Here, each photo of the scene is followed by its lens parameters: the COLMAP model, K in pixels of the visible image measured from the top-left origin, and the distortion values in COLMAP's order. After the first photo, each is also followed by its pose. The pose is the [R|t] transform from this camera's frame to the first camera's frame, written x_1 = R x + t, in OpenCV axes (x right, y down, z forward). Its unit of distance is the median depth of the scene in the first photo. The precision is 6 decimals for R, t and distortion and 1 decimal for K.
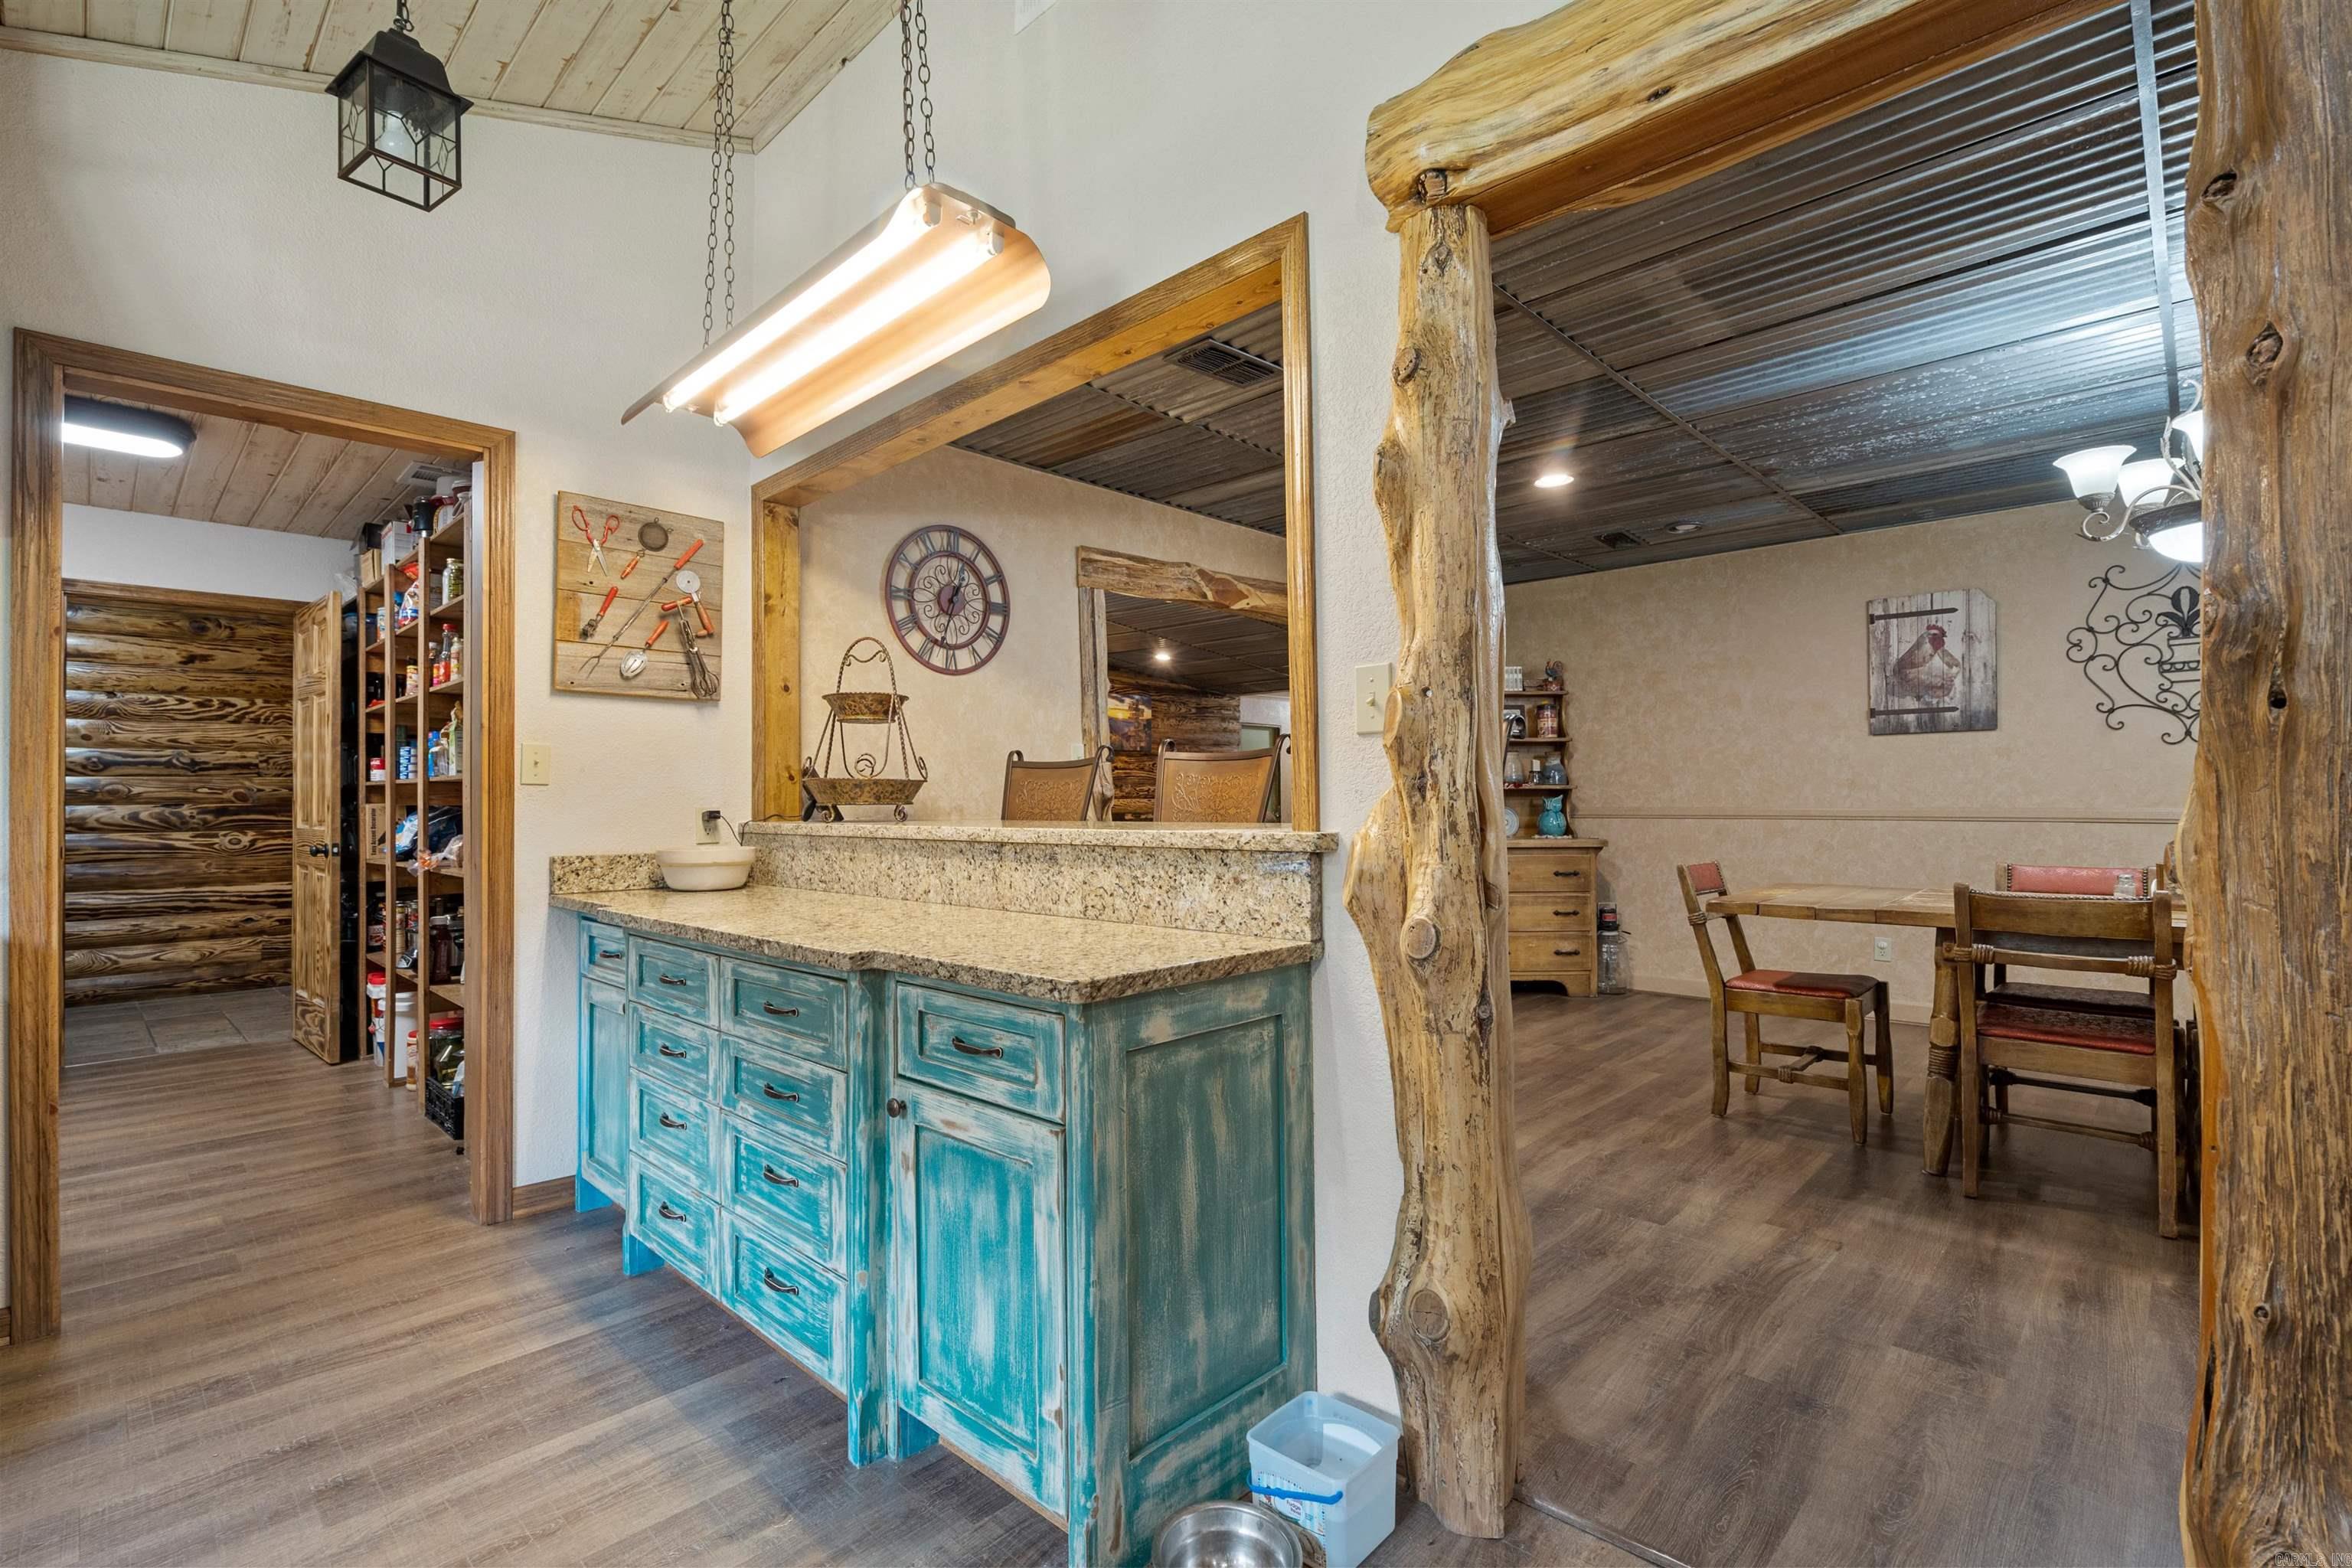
lens RADIAL K [[1064.5, 0, 1166.4], [0, 1064.5, 784.8], [0, 0, 1]] dist [0.000614, 0.001227]
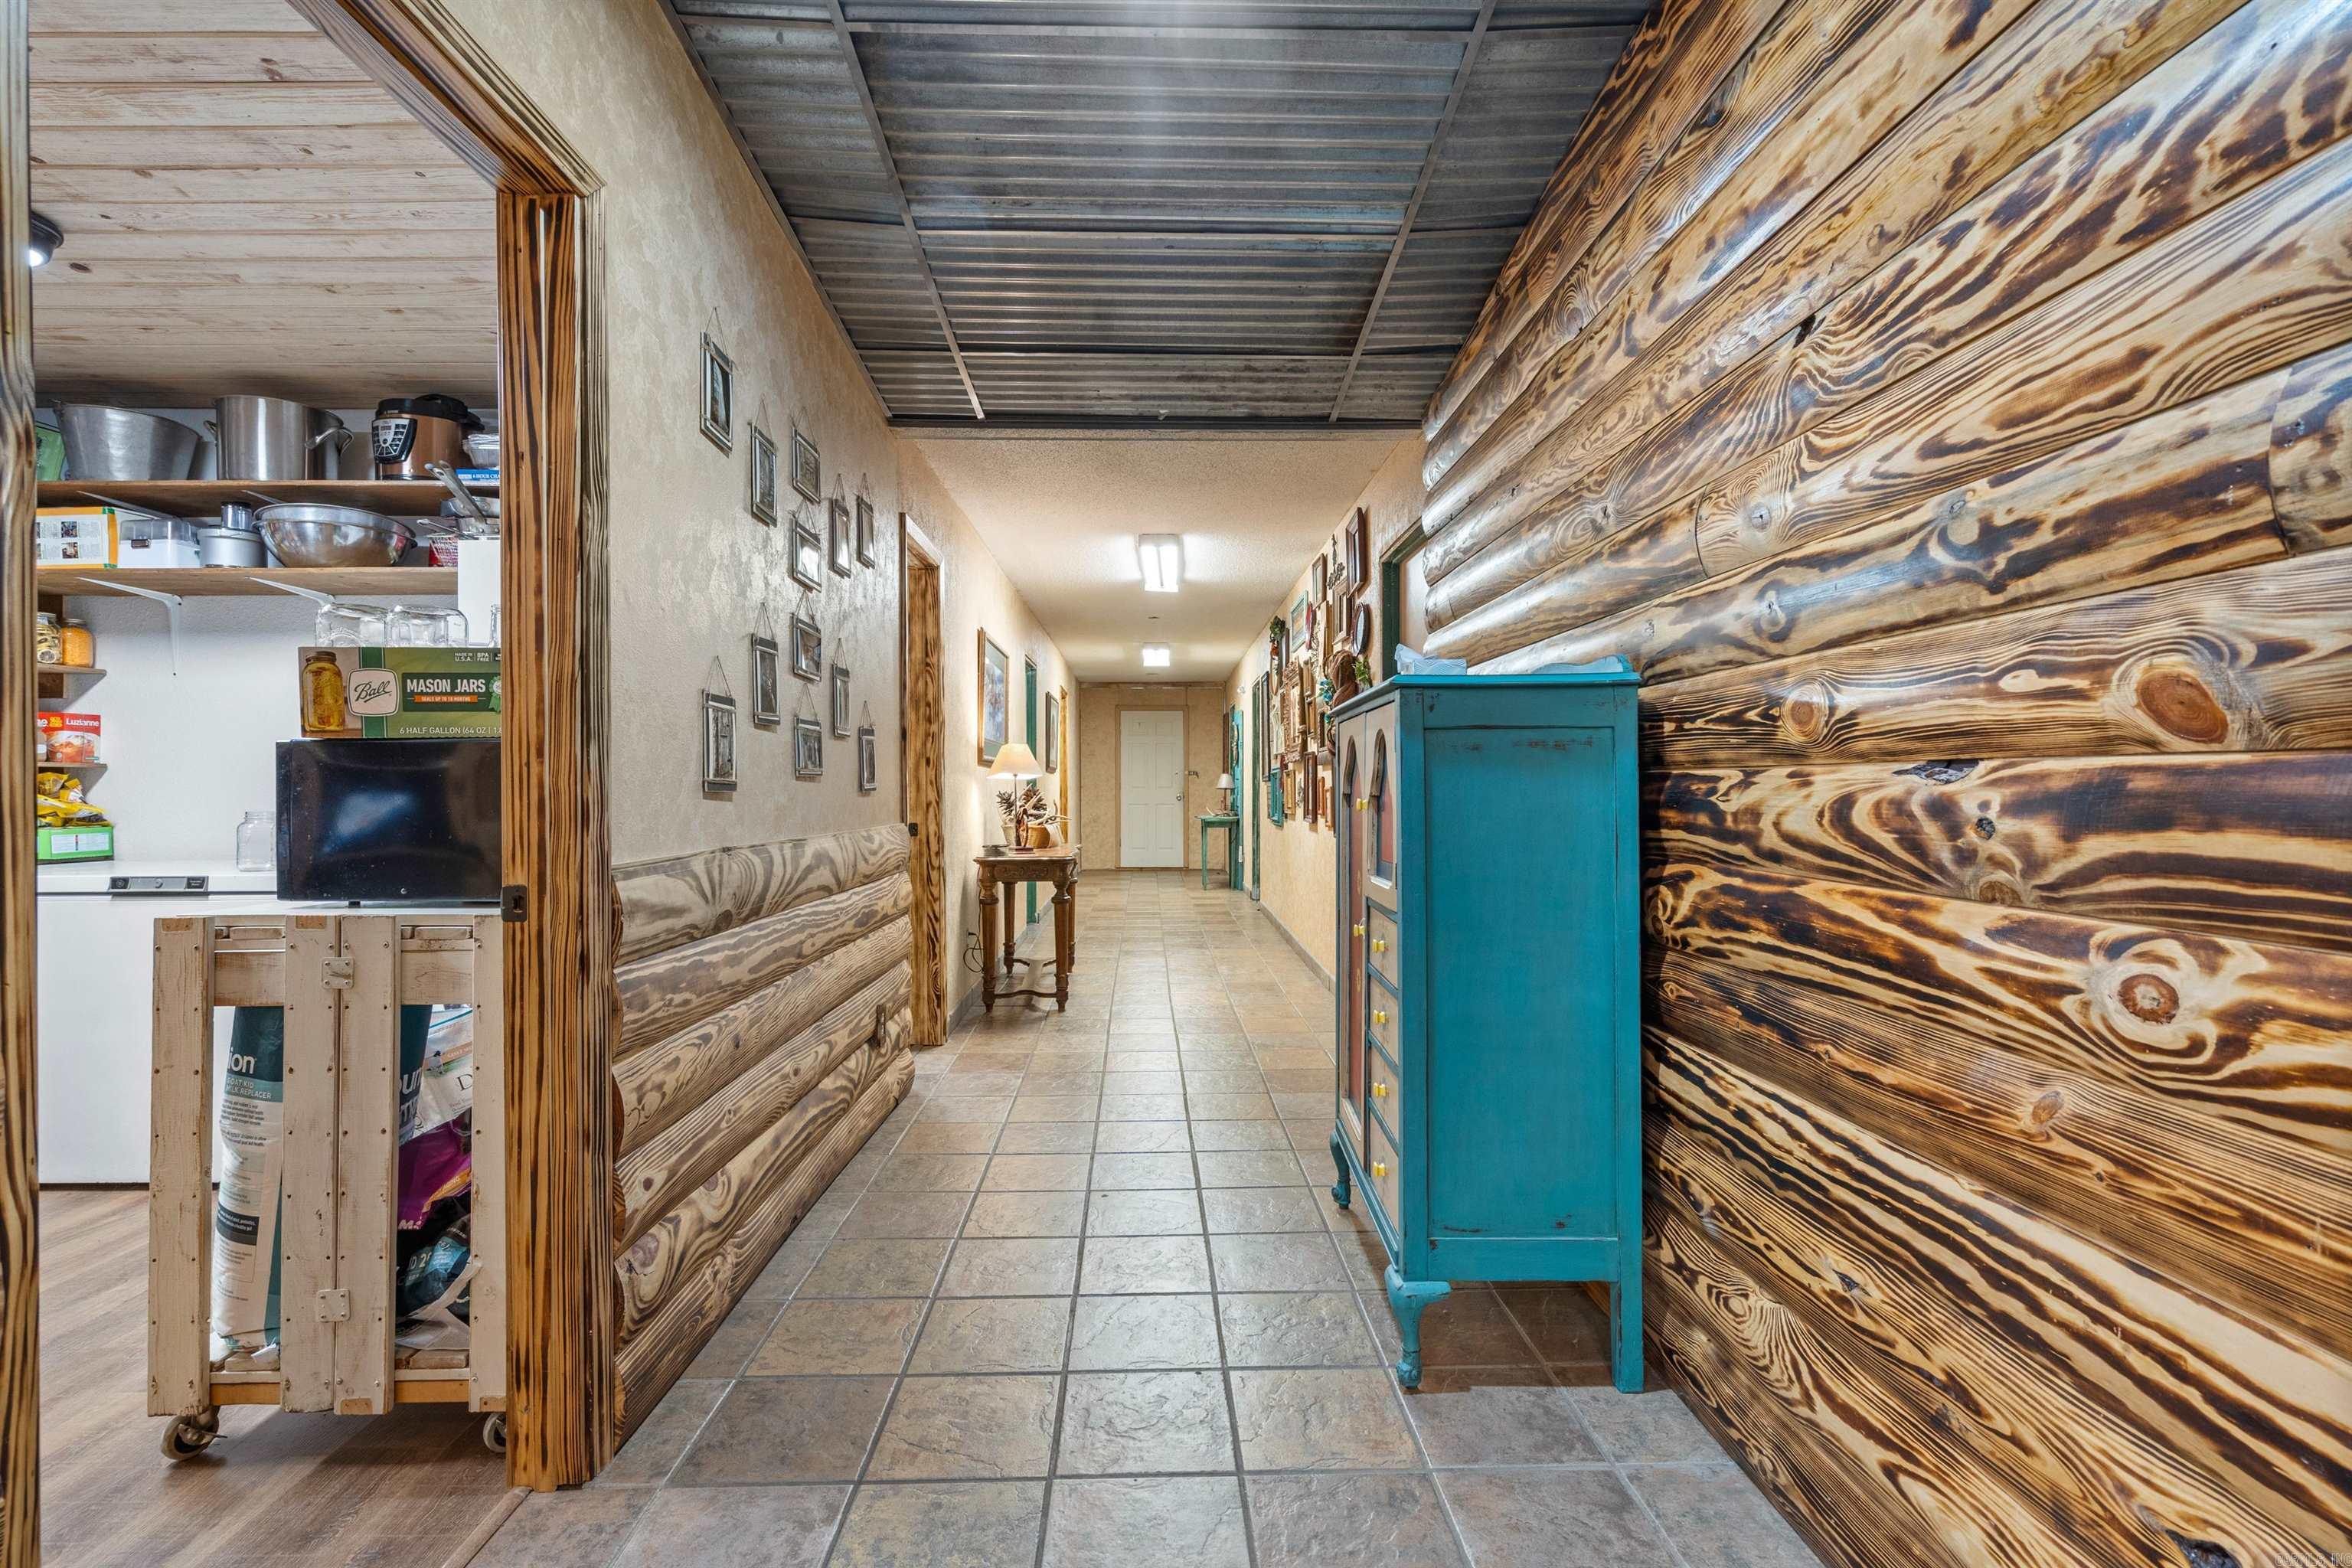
lens RADIAL K [[1052.2, 0, 1176.0], [0, 1052.2, 784.0], [0, 0, 1]] dist [-0.002417, -0.000289]
pose [[-0.695835, 0.011510, -0.718110, -1.107962], [0.020578, 0.999781, -0.003915, 0.033080], [0.717907, -0.017502, -0.695919, 1.672112]]
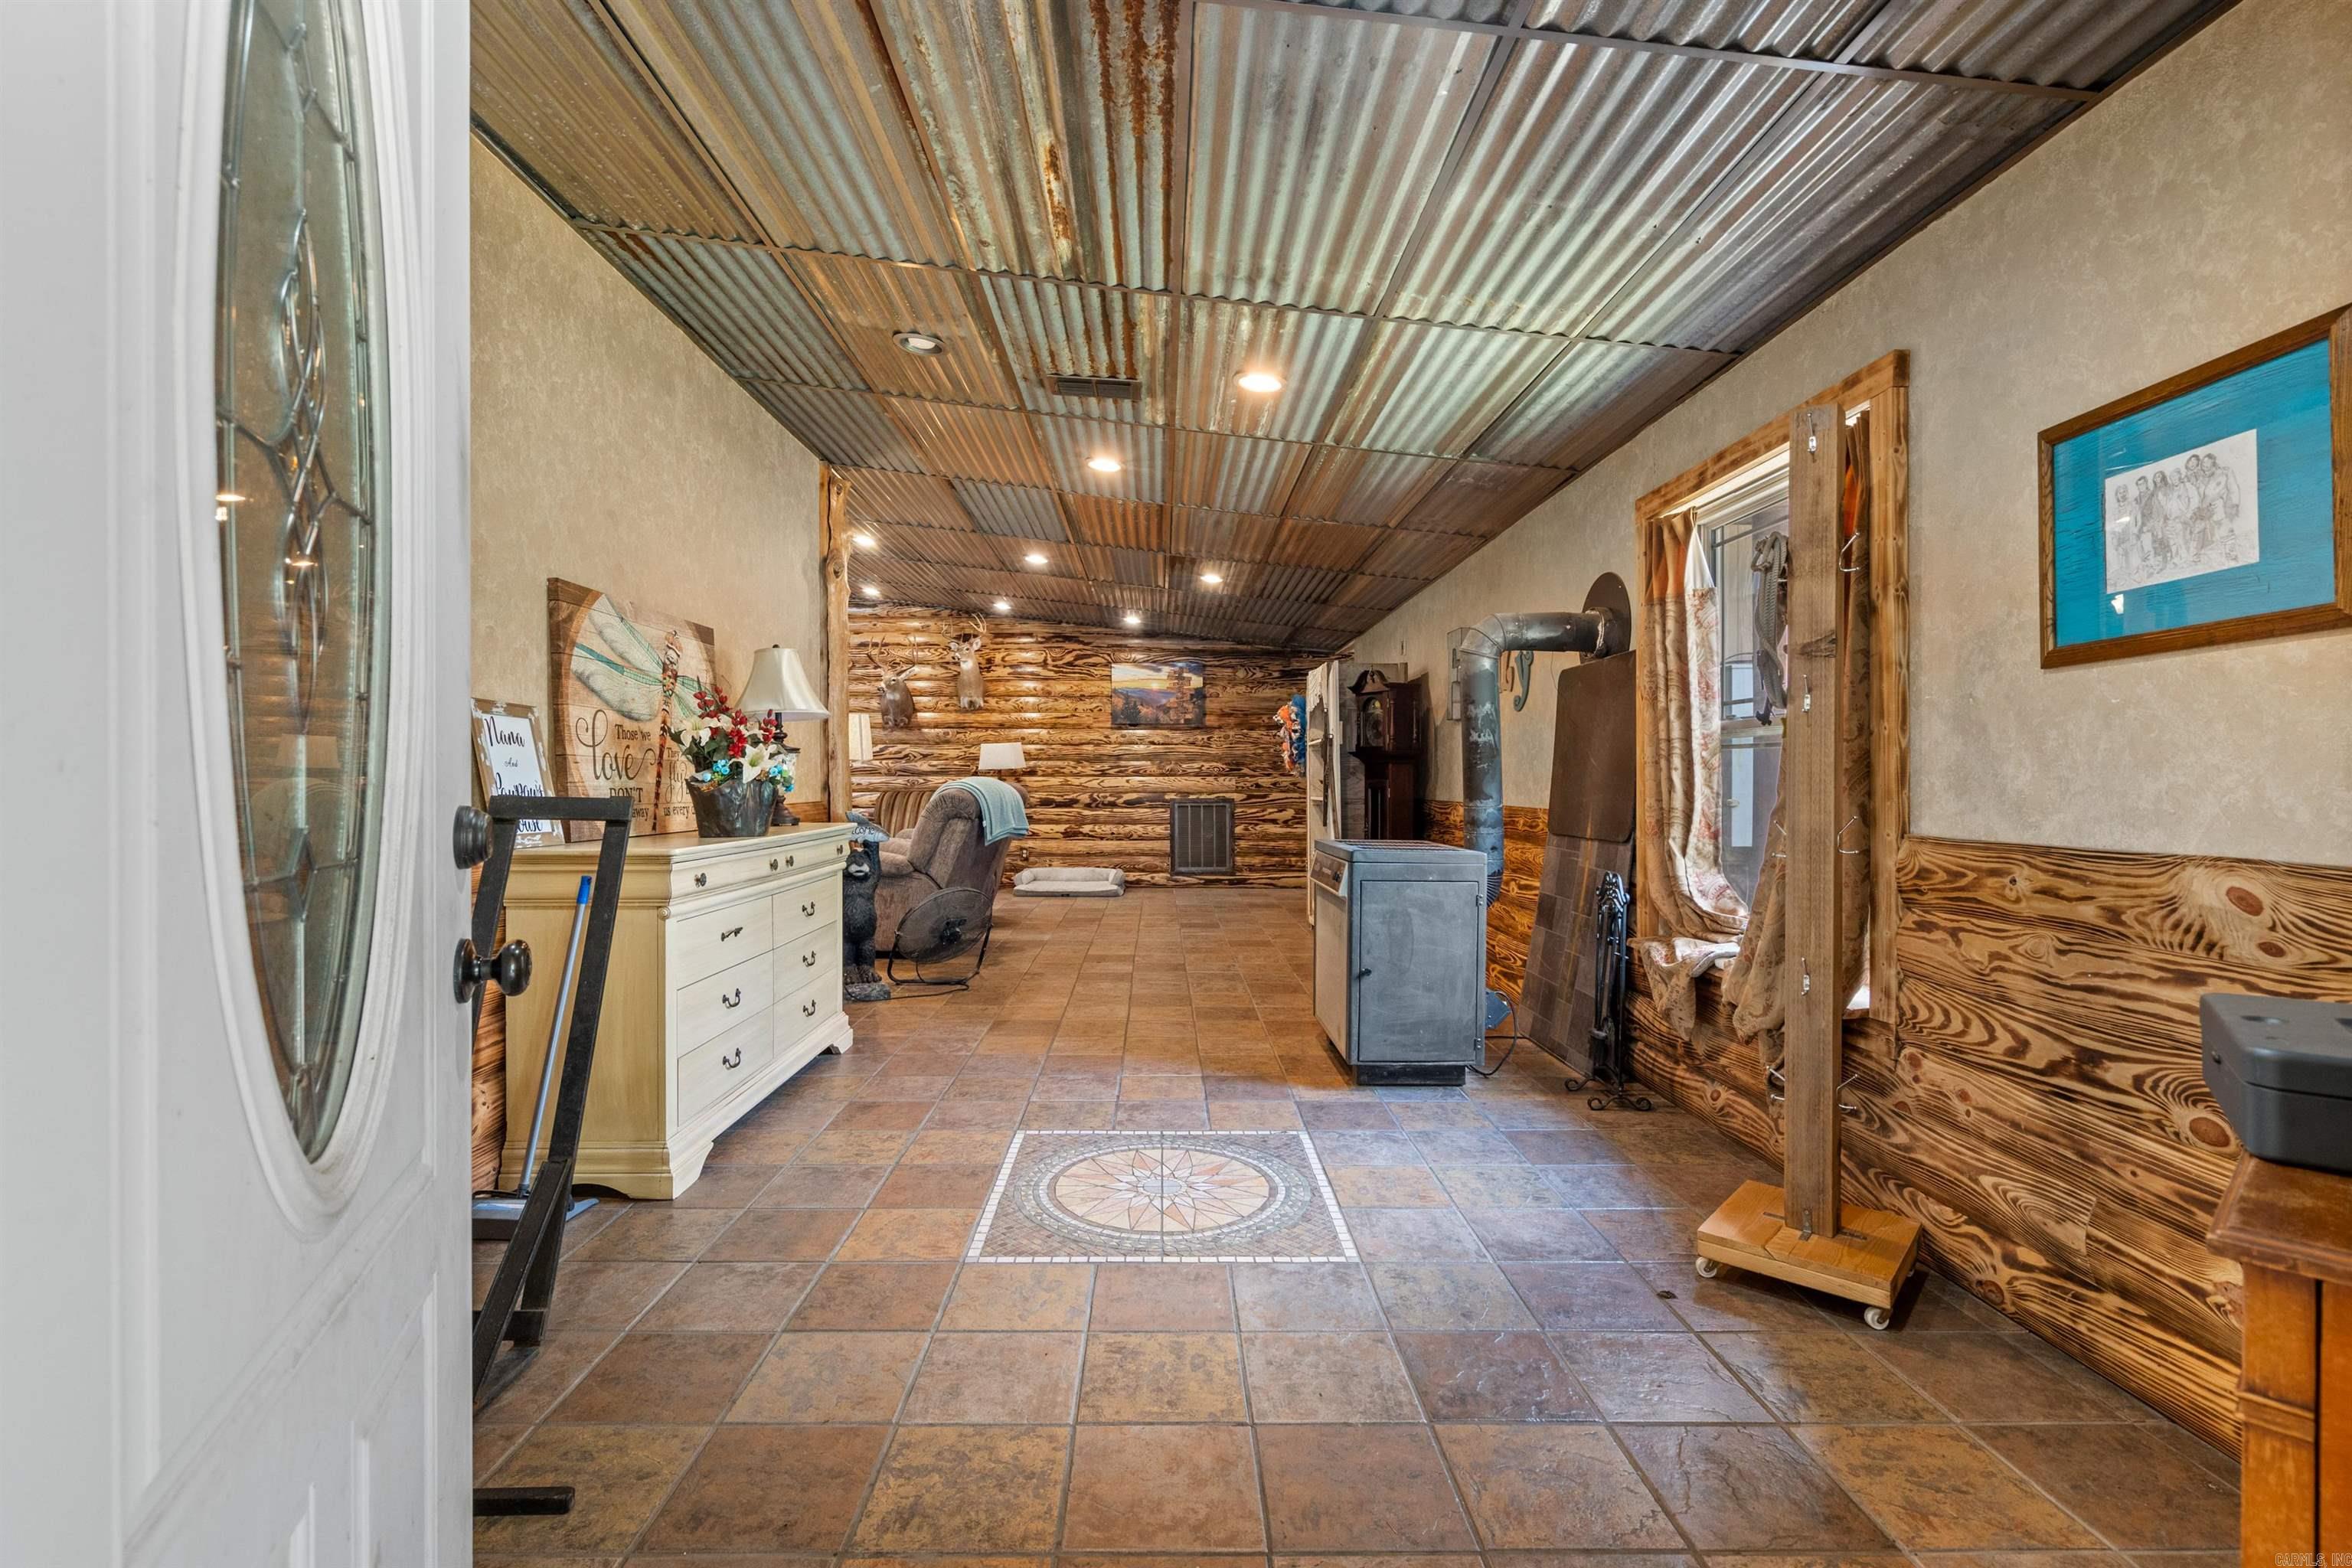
lens RADIAL K [[1071.1, 0, 1163.6], [0, 1071.1, 770.1], [0, 0, 1]] dist [-0.001169, 0.000741]
pose [[0.702802, 0.002994, -0.711379, 1.872707], [0.004752, 0.999949, 0.008903, -0.001908], [0.711370, -0.009637, 0.702752, 1.065893]]
